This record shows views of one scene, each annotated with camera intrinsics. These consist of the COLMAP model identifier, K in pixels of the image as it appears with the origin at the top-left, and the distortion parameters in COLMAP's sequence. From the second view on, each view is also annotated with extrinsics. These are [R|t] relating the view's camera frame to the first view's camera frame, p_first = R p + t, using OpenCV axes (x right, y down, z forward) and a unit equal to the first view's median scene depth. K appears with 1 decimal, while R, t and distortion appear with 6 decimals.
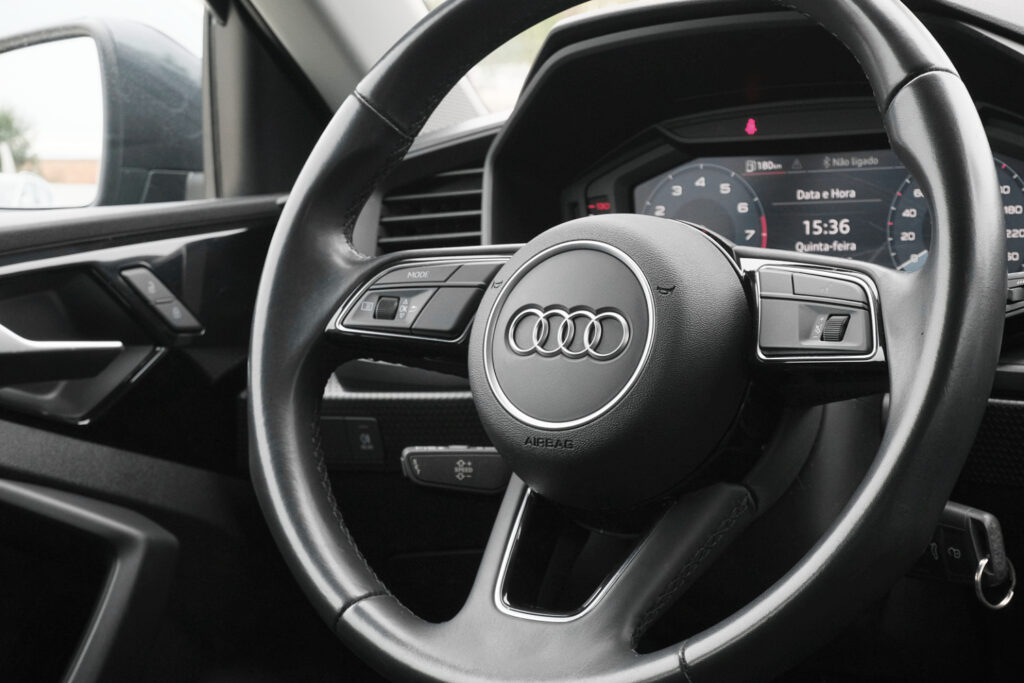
lens RADIAL K [[2013.8, 0, 512.3], [0, 2013.8, 339.9], [0, 0, 1]] dist [-0.017531, 0.000000]
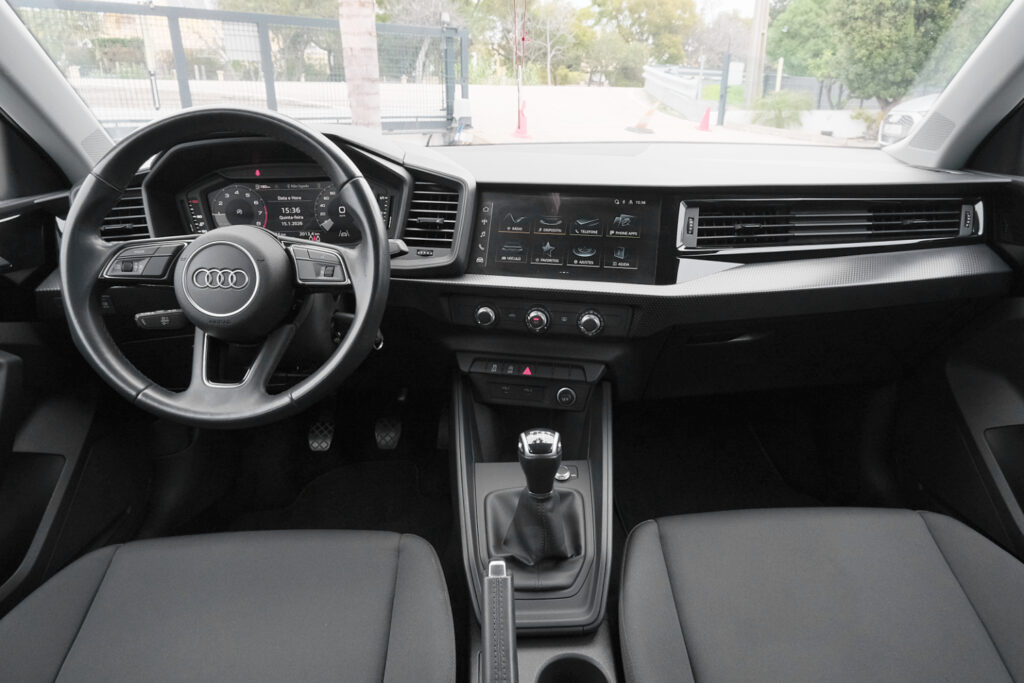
lens RADIAL K [[643.6, 0, 503.7], [0, 643.6, 343.2], [0, 0, 1]] dist [-0.000821, 0.010256]
pose [[0.834172, -0.161579, 0.527304, -0.094969], [0.021525, 0.964929, 0.261628, -0.105464], [-0.551084, -0.206893, 0.808395, 0.092645]]
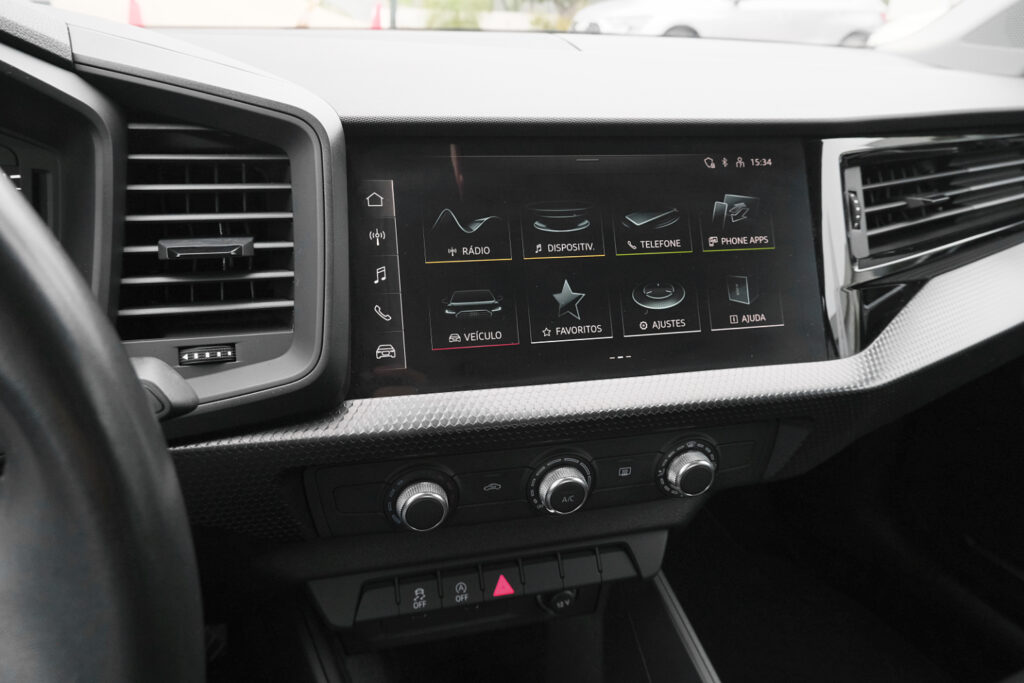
lens RADIAL K [[742.2, 0, 508.0], [0, 742.2, 334.8], [0, 0, 1]] dist [-0.013373, 0.047161]
pose [[0.490598, -0.302823, 0.817076, 0.093414], [0.020408, 0.941409, 0.336649, -0.108535], [-0.871147, -0.148484, 0.468033, 0.597090]]
